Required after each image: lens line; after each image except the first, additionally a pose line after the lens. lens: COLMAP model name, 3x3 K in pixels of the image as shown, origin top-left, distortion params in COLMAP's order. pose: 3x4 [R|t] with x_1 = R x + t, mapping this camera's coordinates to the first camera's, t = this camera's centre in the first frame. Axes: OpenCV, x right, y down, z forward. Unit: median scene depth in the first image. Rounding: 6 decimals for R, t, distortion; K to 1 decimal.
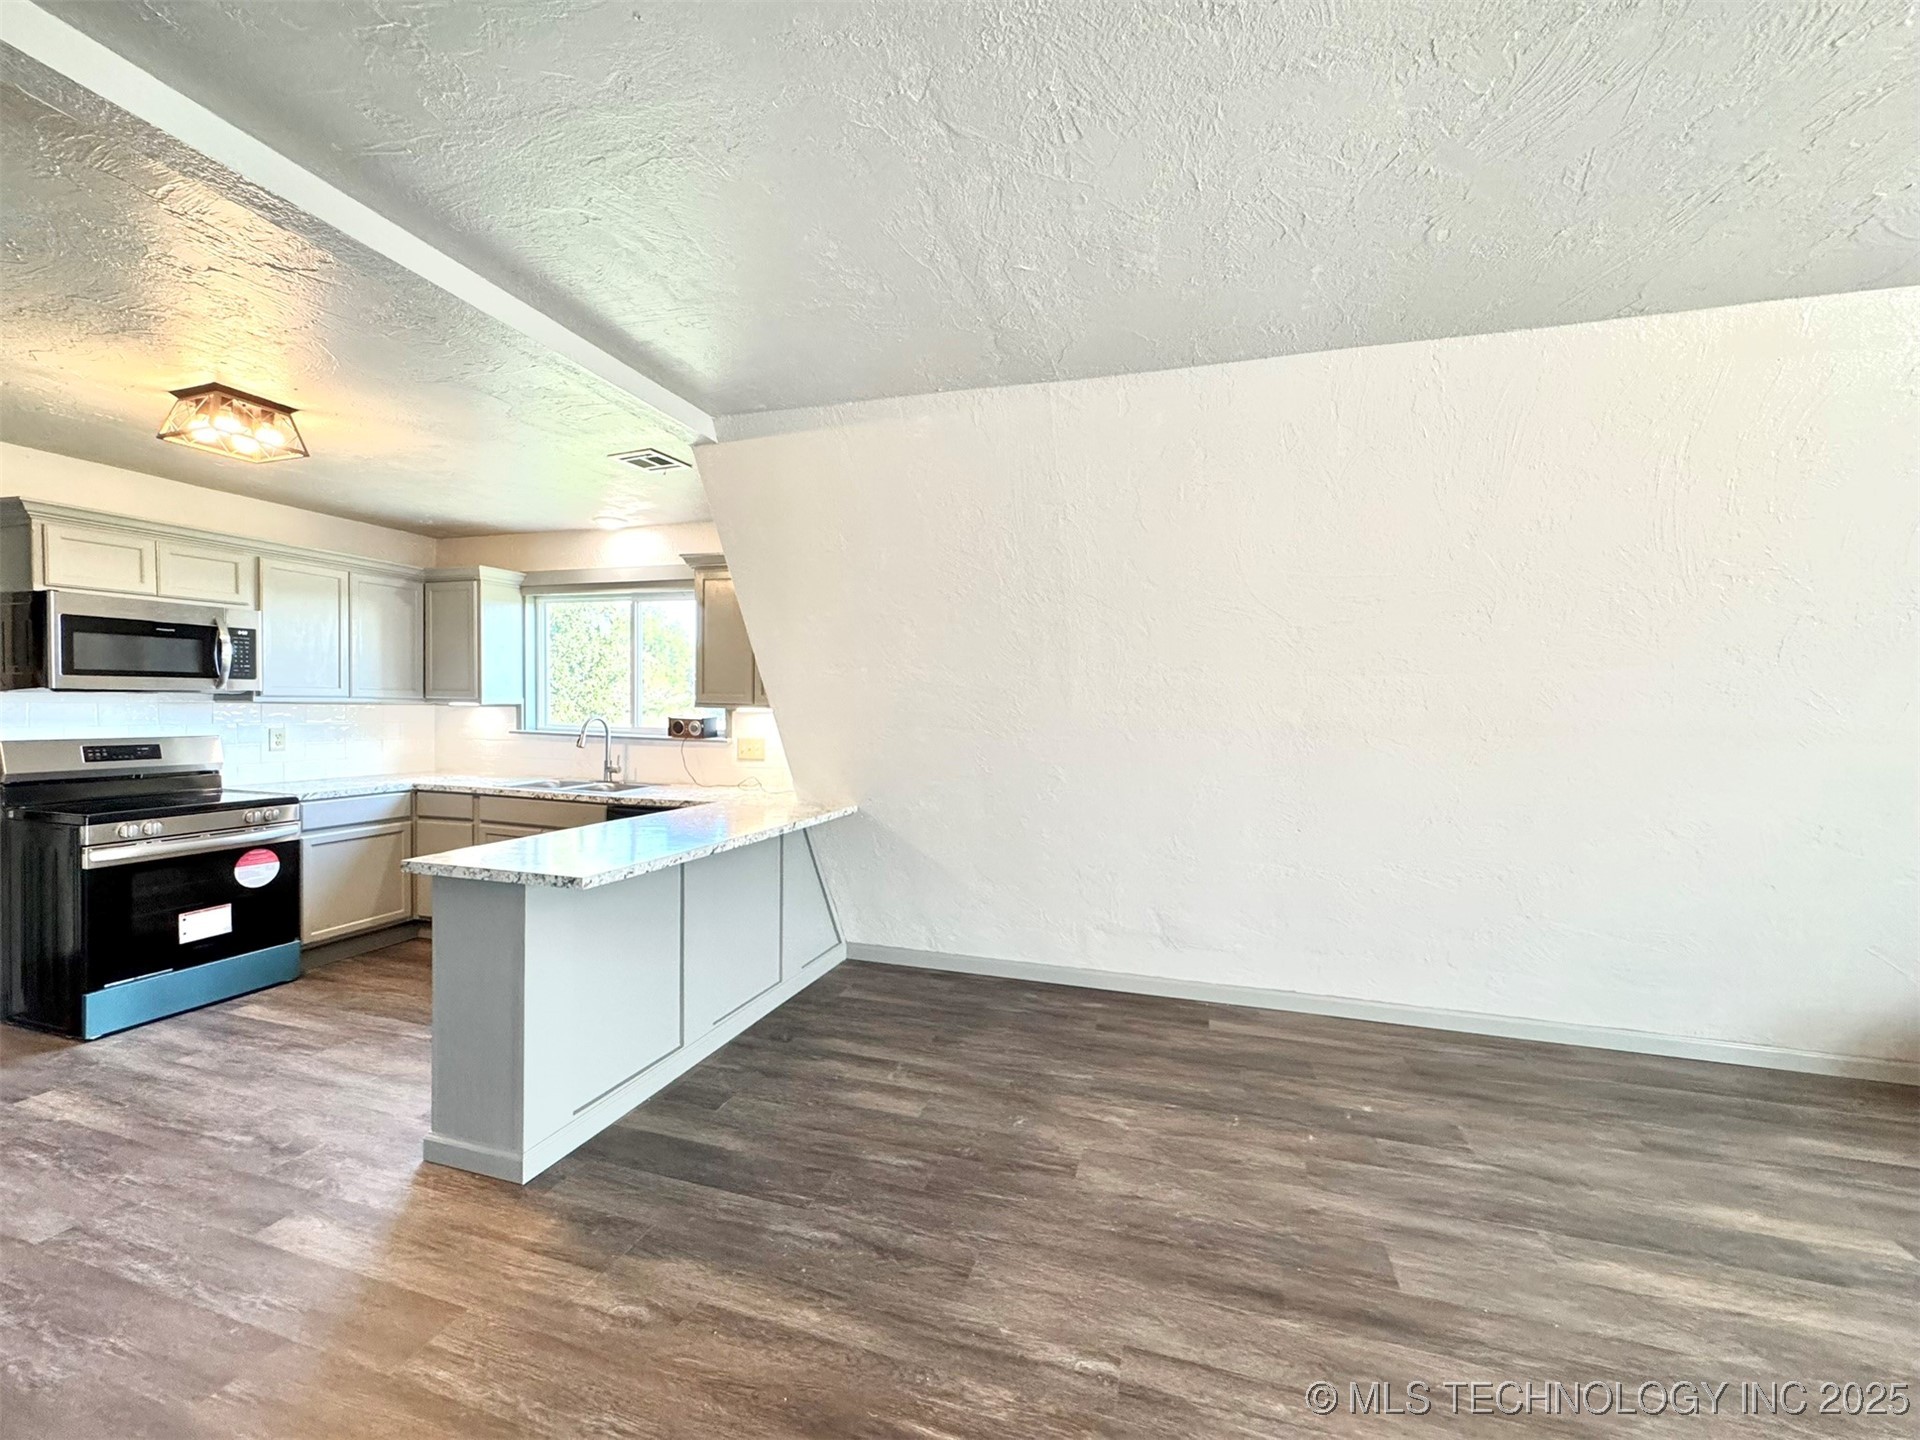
lens RADIAL K [[769.4, 0, 957.3], [0, 769.4, 720.6], [0, 0, 1]] dist [-0.002629, -0.000135]
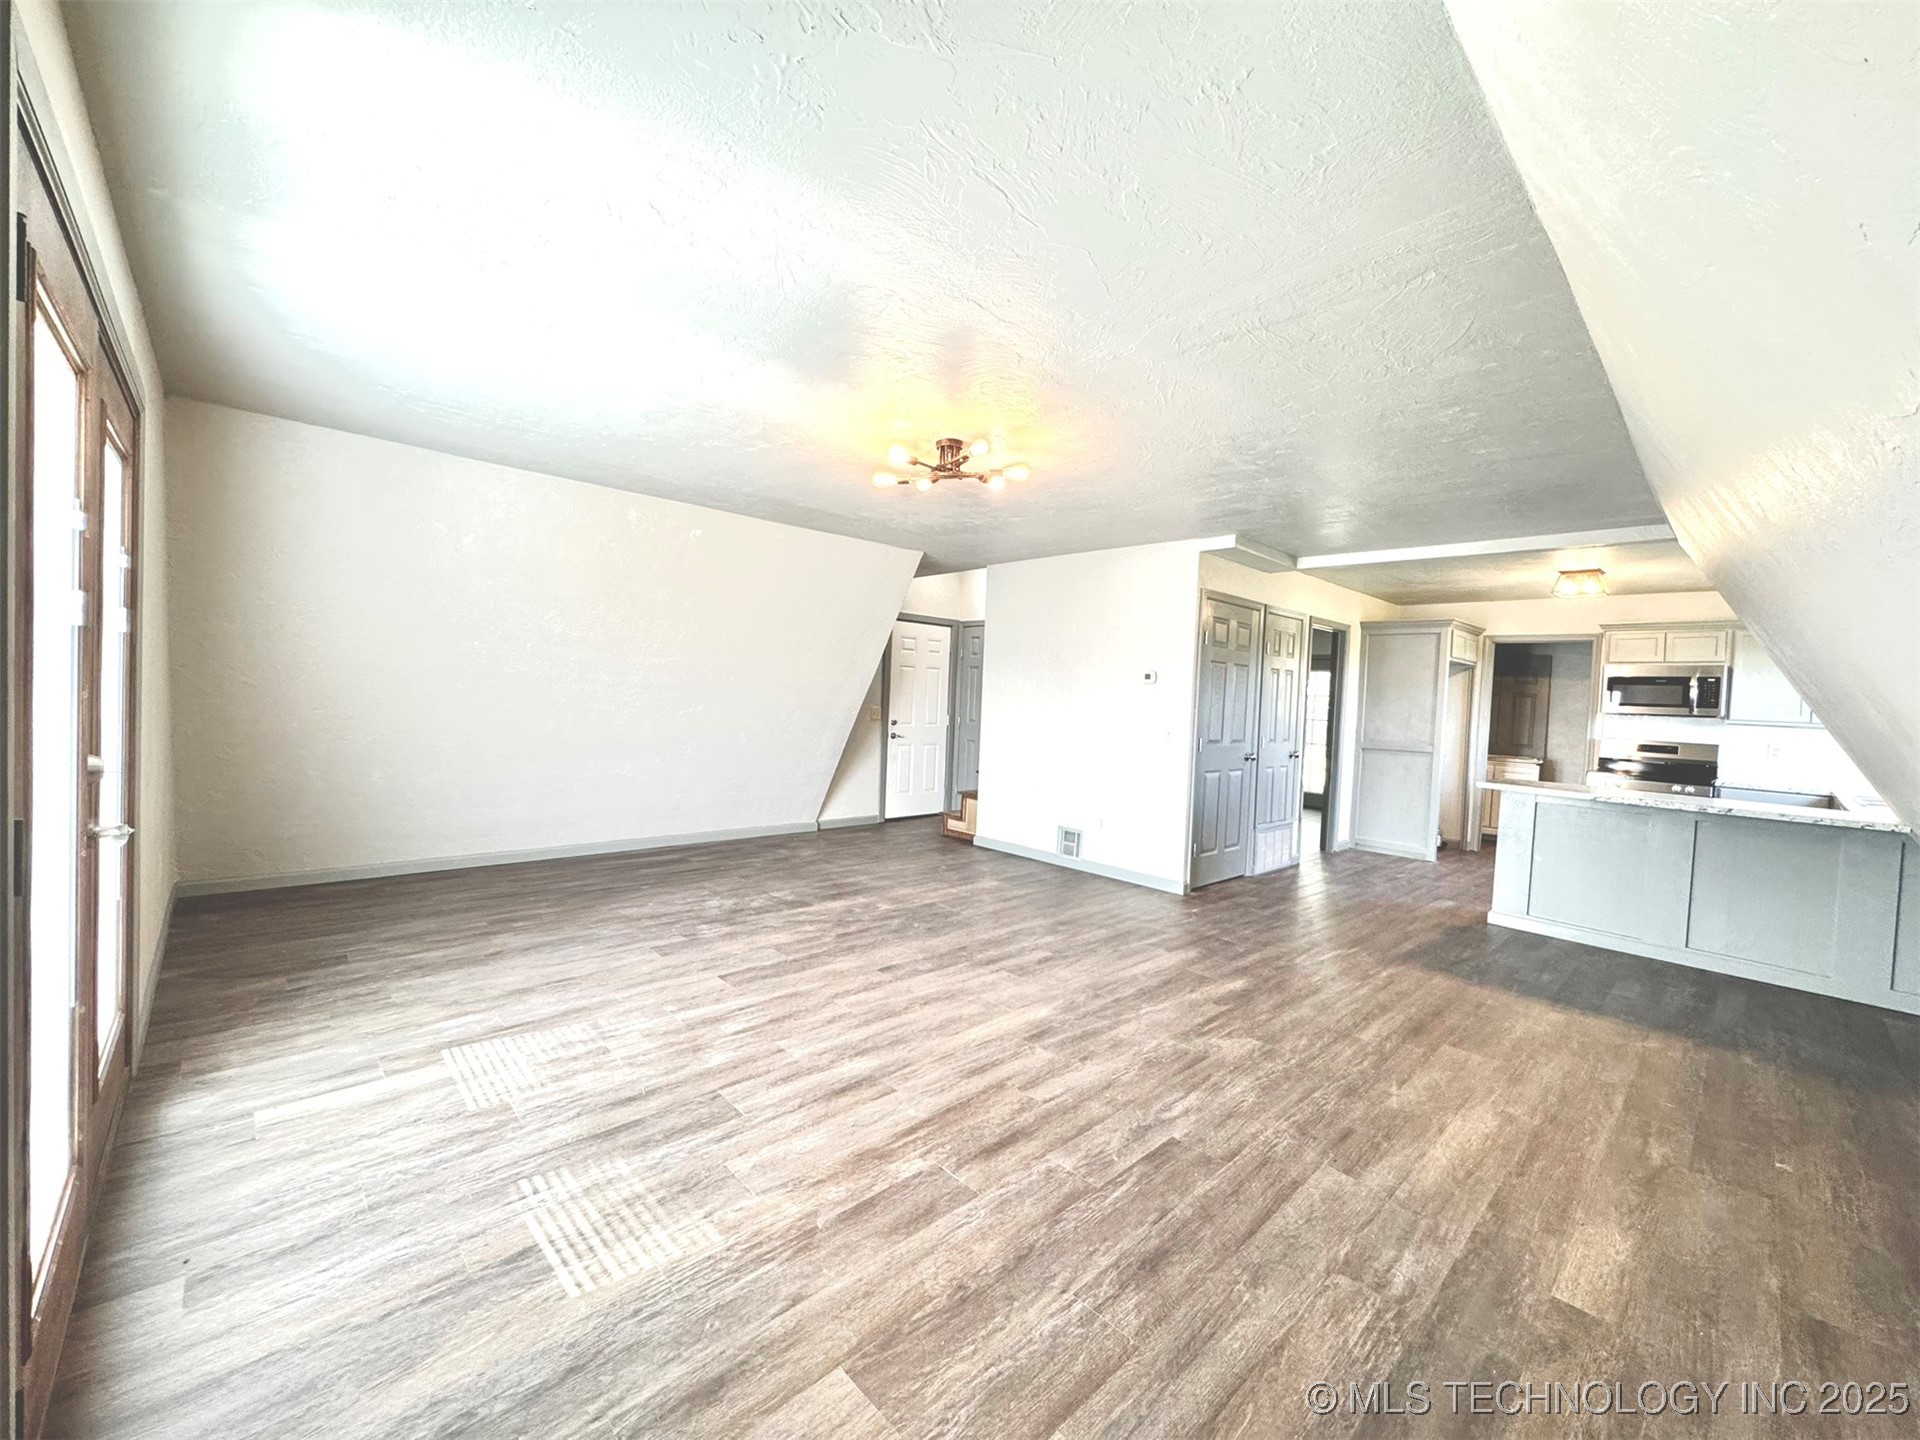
lens RADIAL K [[769.4, 0, 956.9], [0, 769.4, 717.8], [0, 0, 1]] dist [-0.002629, -0.000135]
pose [[-0.489202, -0.006554, -0.872146, 1.319164], [-0.070989, 0.996953, 0.032328, 0.027527], [0.869277, 0.077728, -0.488177, 0.429619]]
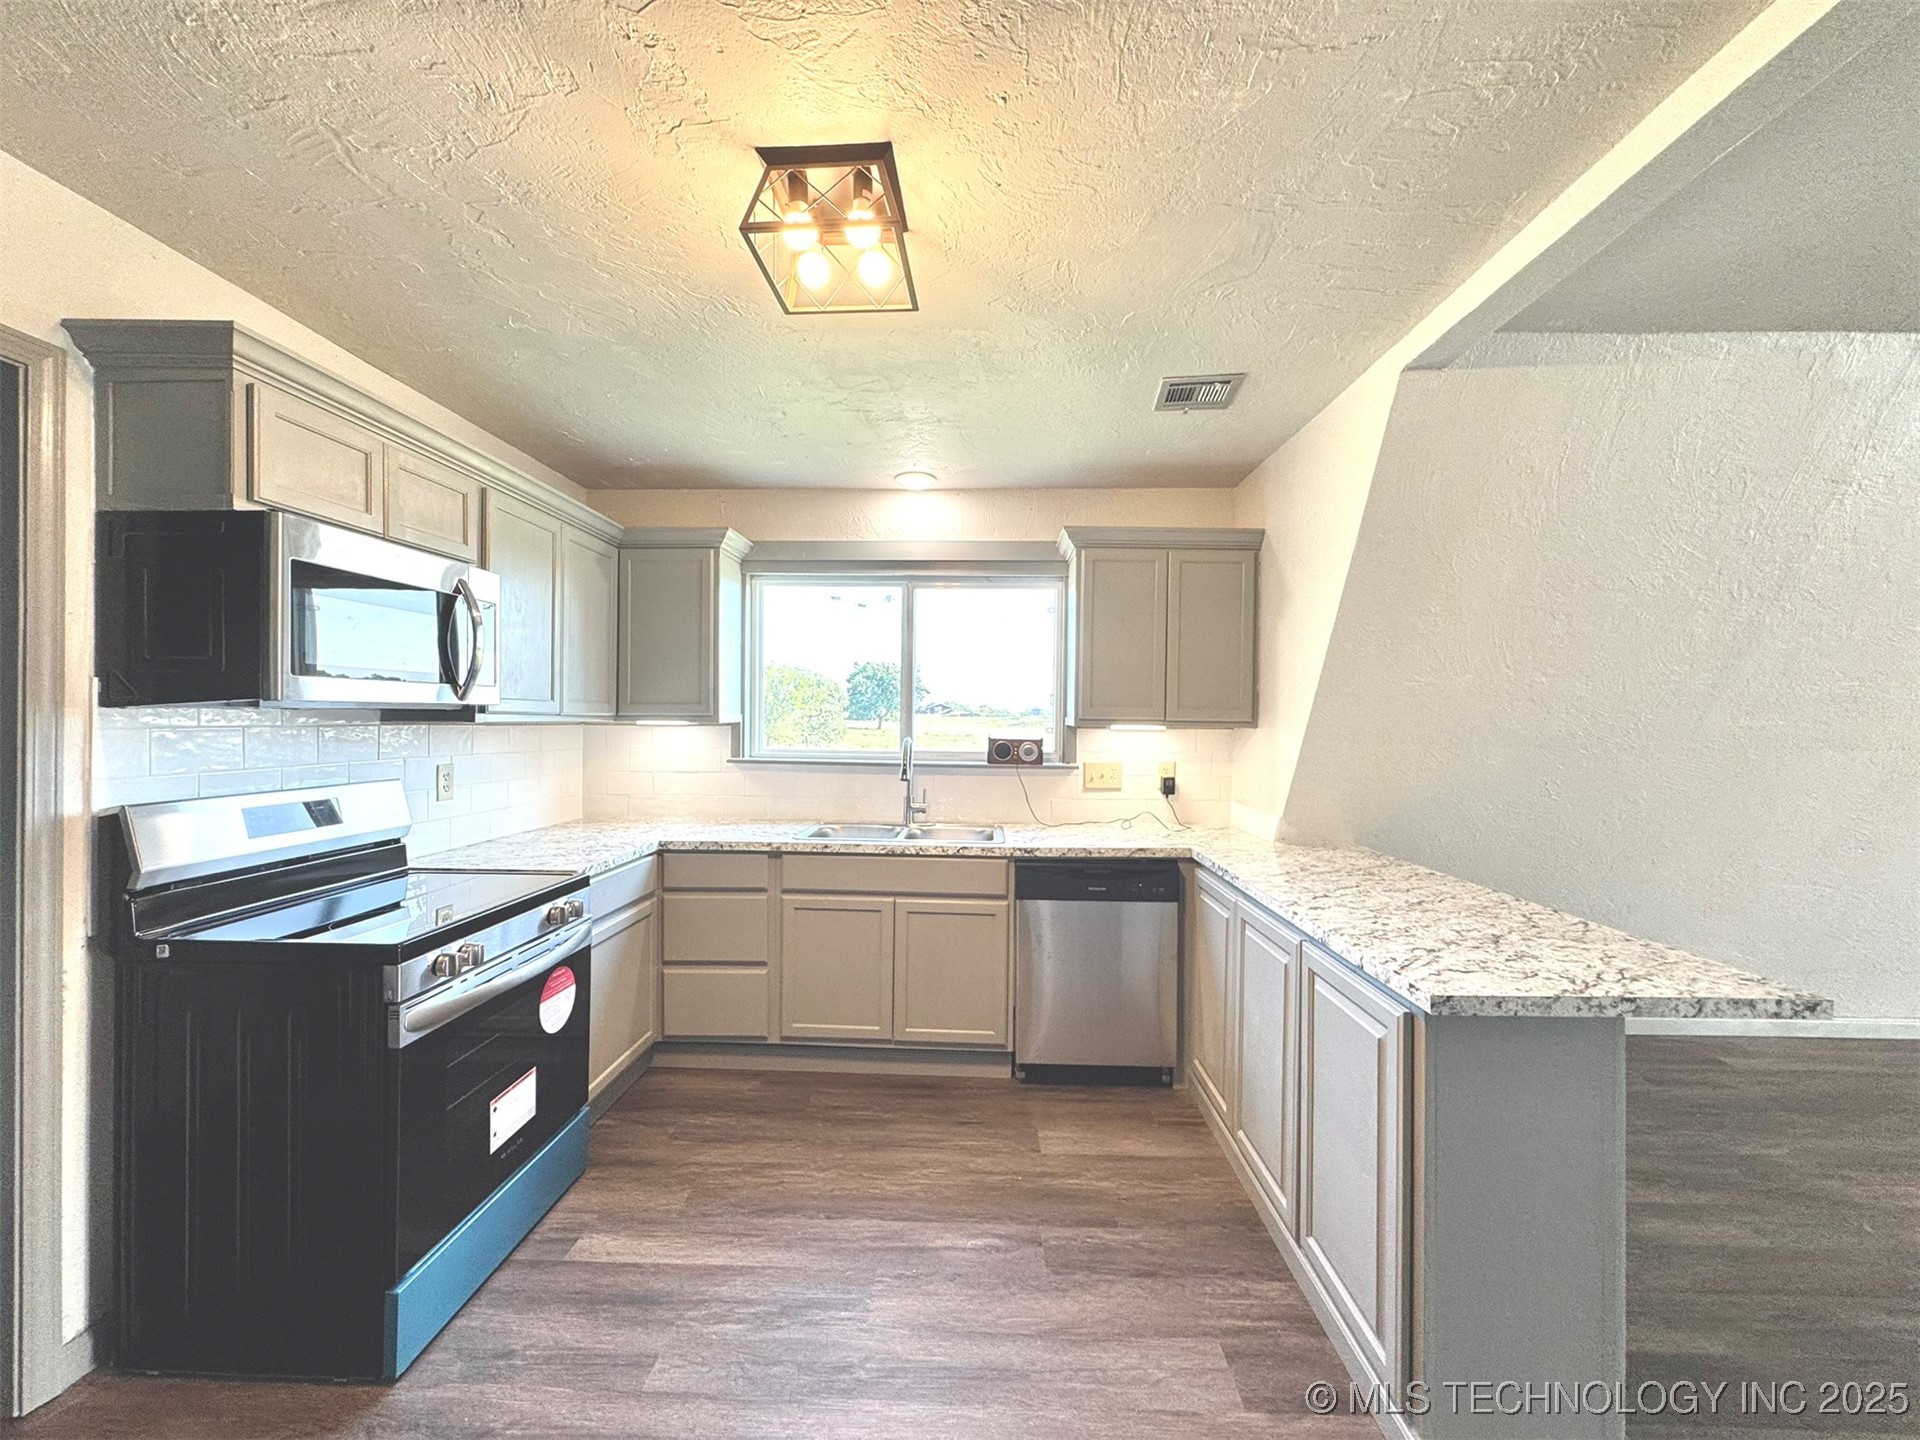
lens RADIAL K [[769.4, 0, 961.2], [0, 769.4, 720.2], [0, 0, 1]] dist [-0.002629, -0.000135]
pose [[0.964683, -0.008505, 0.263277, -0.758380], [0.013188, 0.999785, -0.016025, -0.012626], [-0.263084, 0.018931, 0.964587, 0.330151]]
